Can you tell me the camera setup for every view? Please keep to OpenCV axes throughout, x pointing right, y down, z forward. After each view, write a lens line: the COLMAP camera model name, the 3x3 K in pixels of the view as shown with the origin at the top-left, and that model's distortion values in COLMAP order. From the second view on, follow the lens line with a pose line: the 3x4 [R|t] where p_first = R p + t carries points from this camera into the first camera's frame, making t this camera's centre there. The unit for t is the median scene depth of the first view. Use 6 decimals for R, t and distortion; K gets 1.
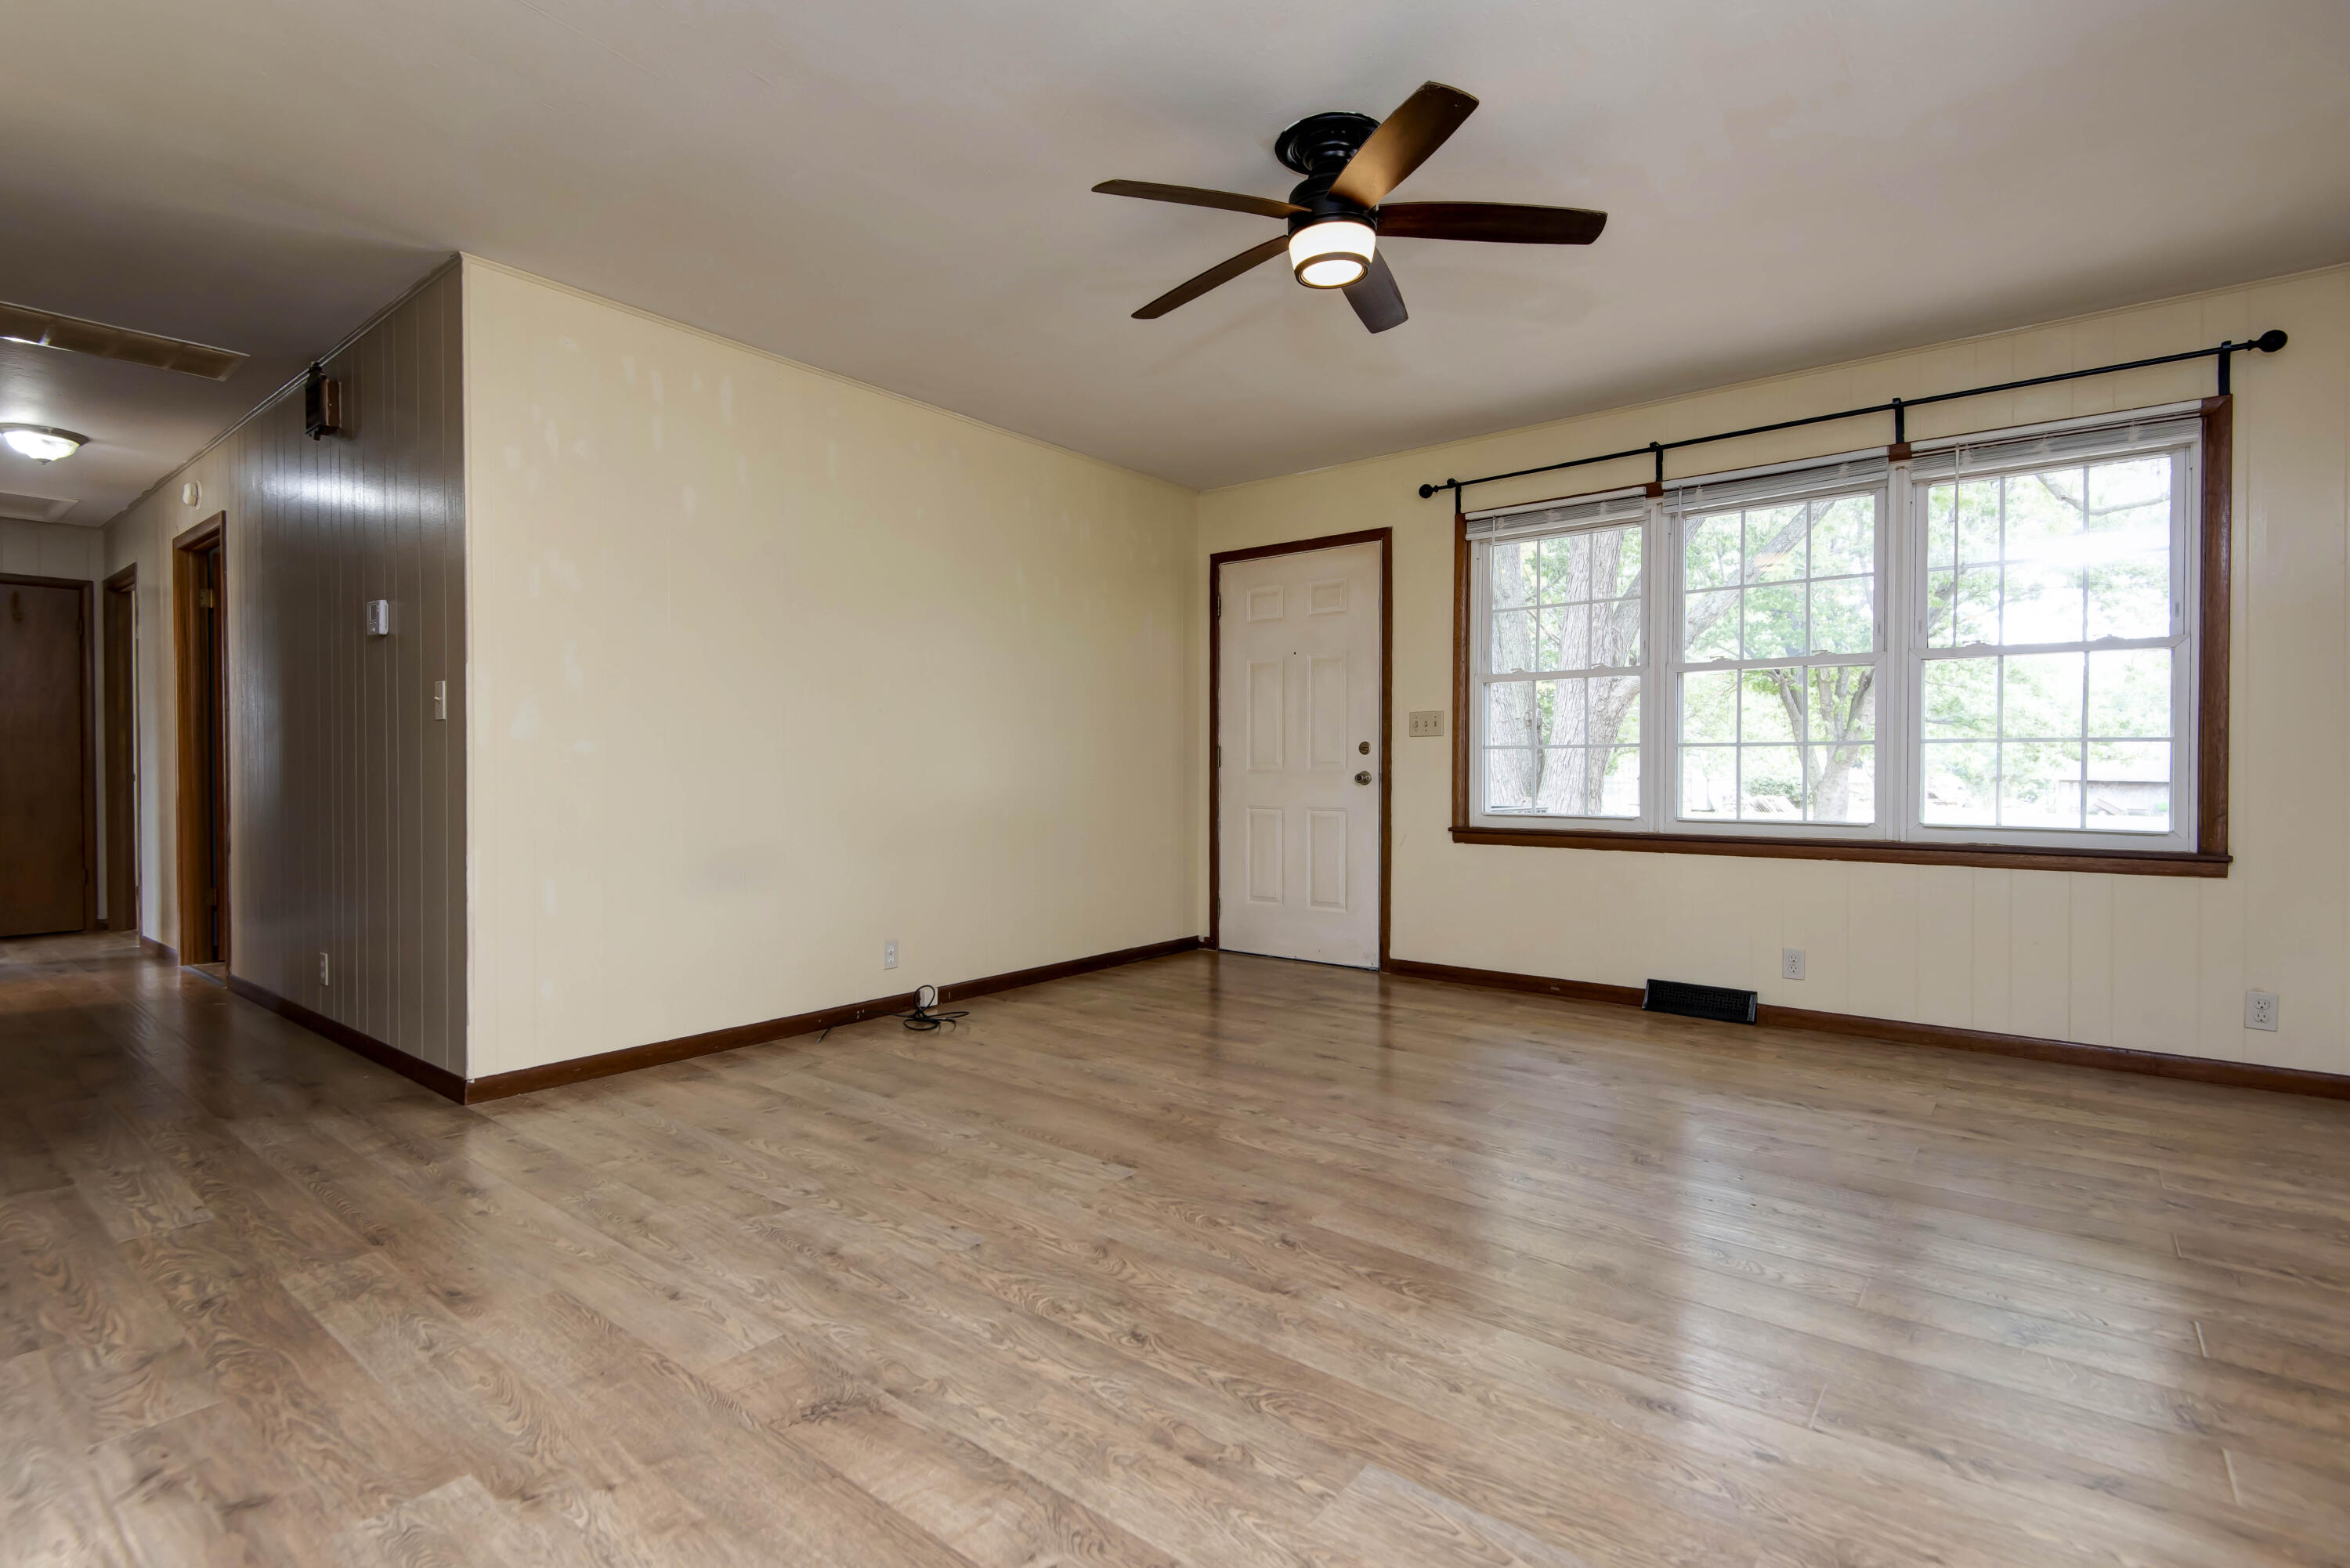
lens RADIAL K [[1079.7, 0, 1135.8], [0, 1079.7, 778.4], [0, 0, 1]] dist [0.023694, -0.008901]
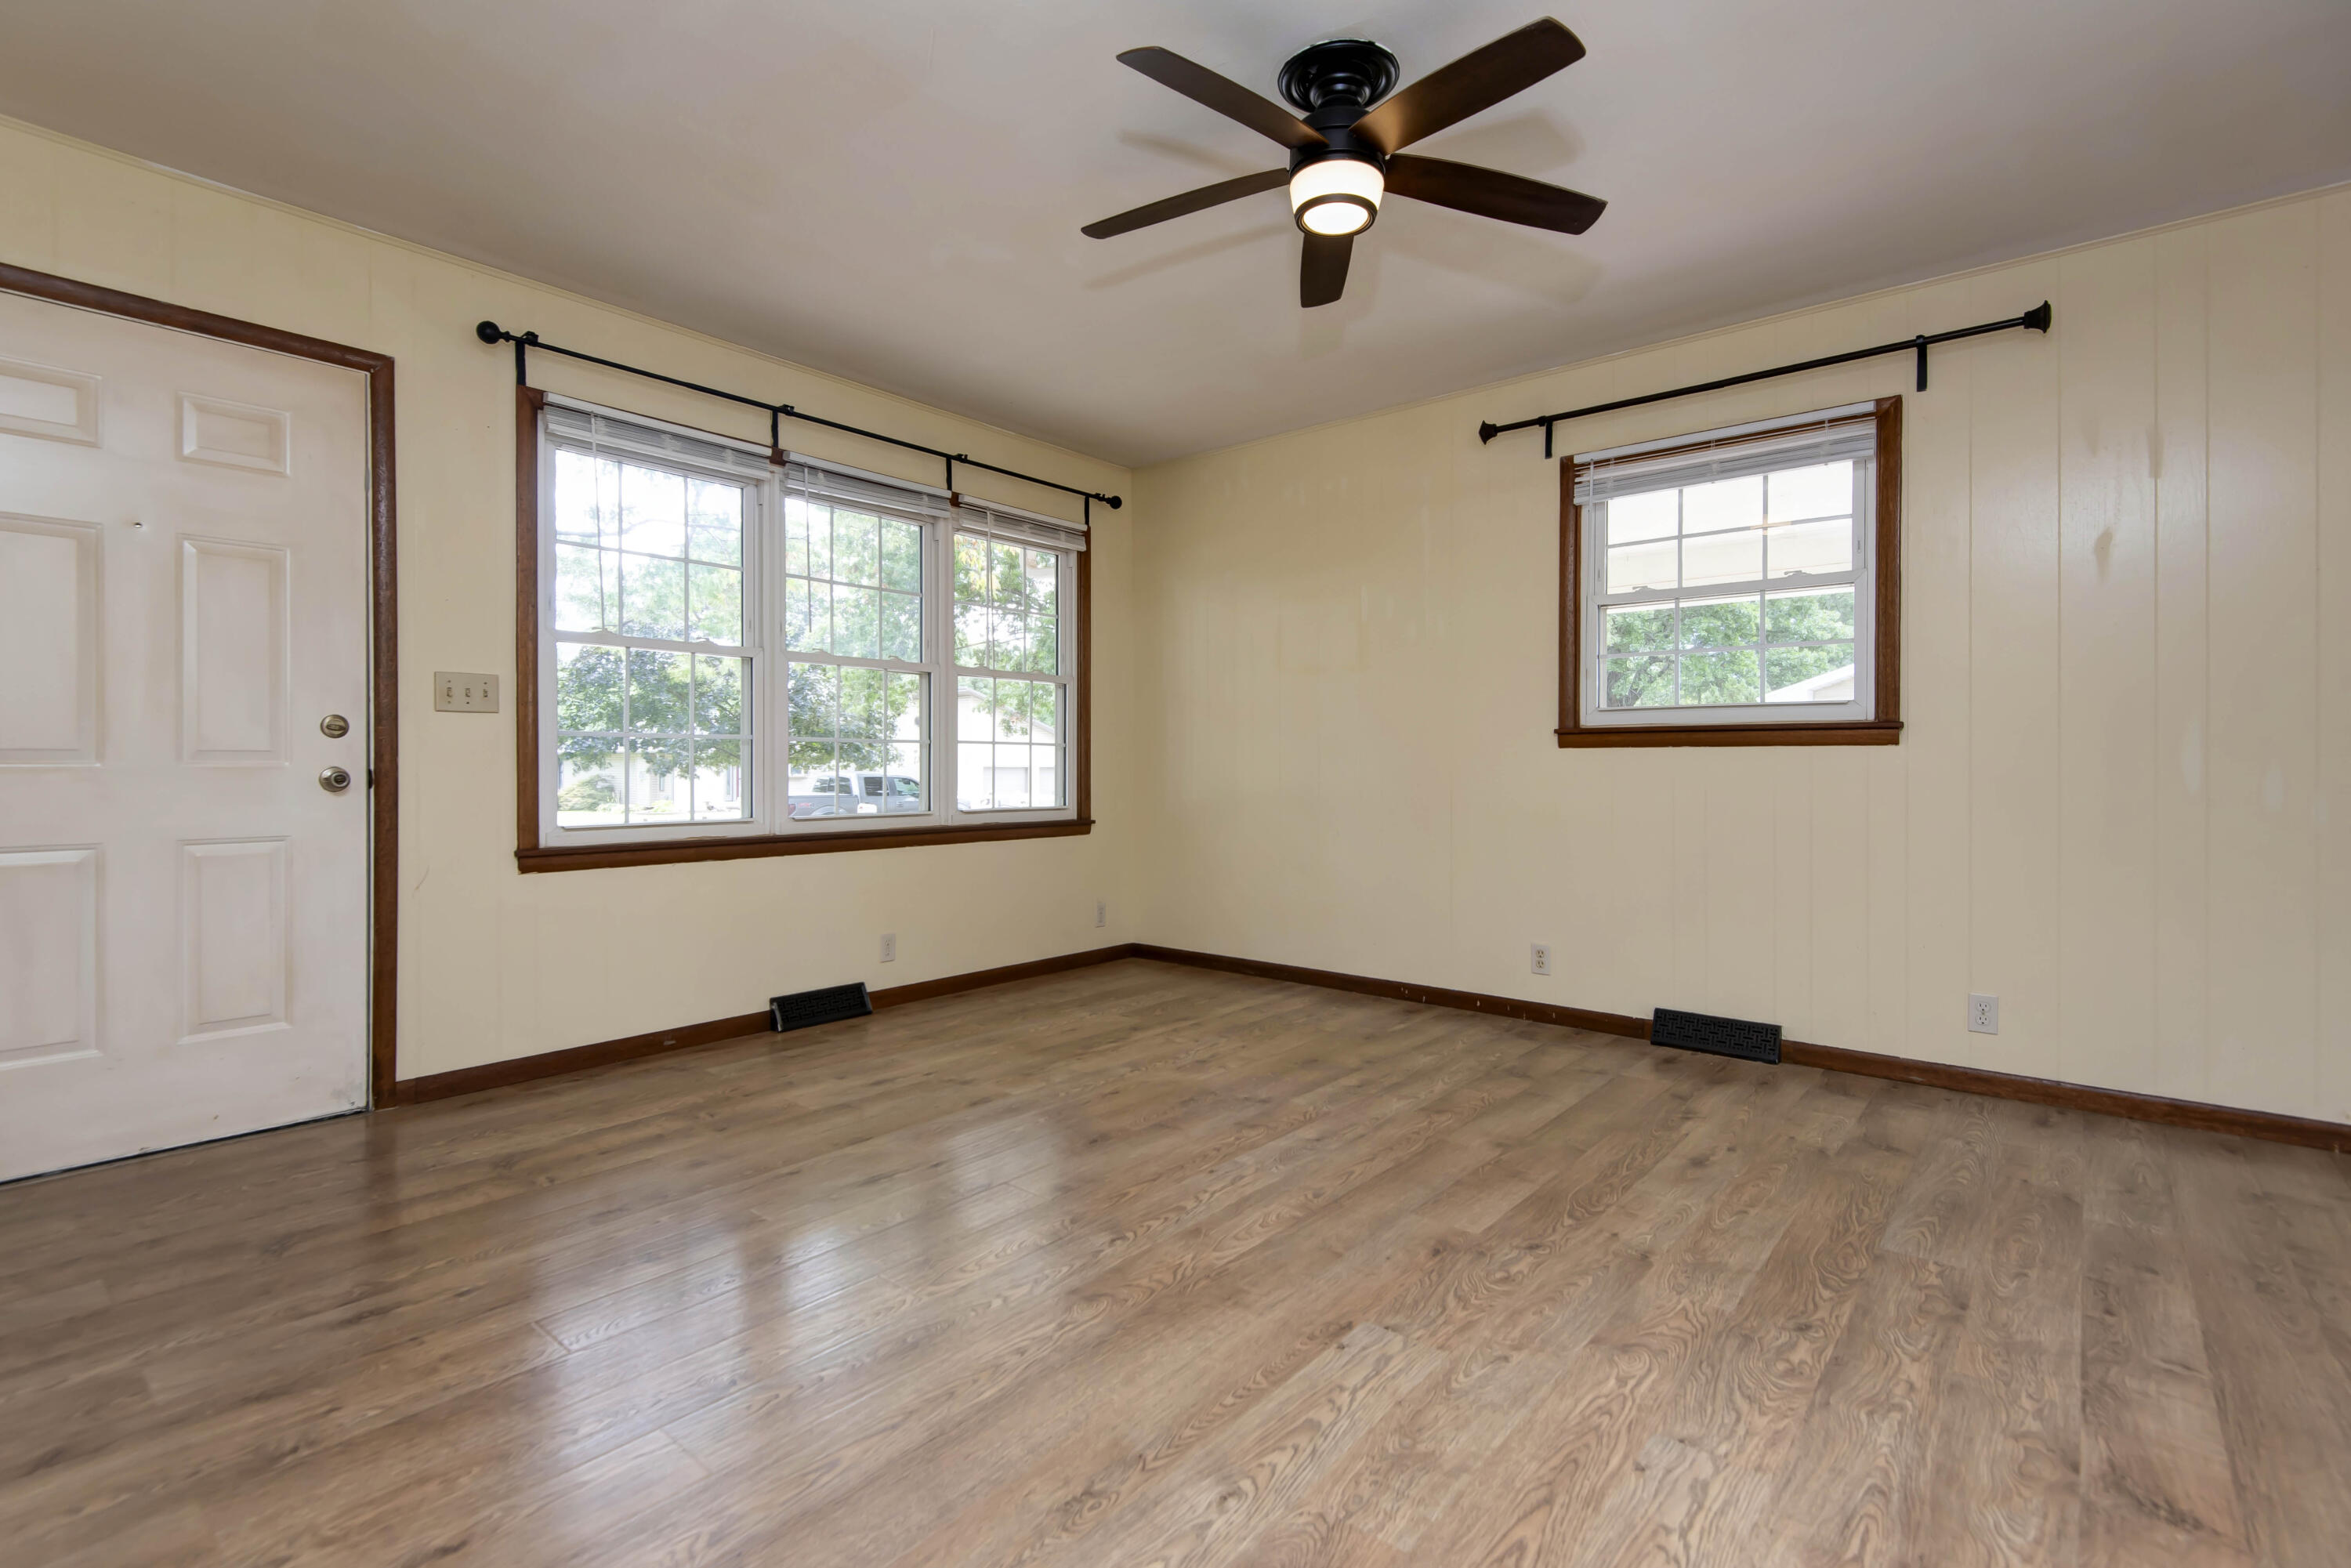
lens RADIAL K [[1080.2, 0, 1190.7], [0, 1080.2, 779.8], [0, 0, 1]] dist [0.023694, -0.008901]
pose [[0.008034, -0.017256, 0.999819, -0.667325], [0.003645, 0.999845, 0.017227, -0.015991], [-0.999961, 0.003506, 0.008096, 1.017850]]
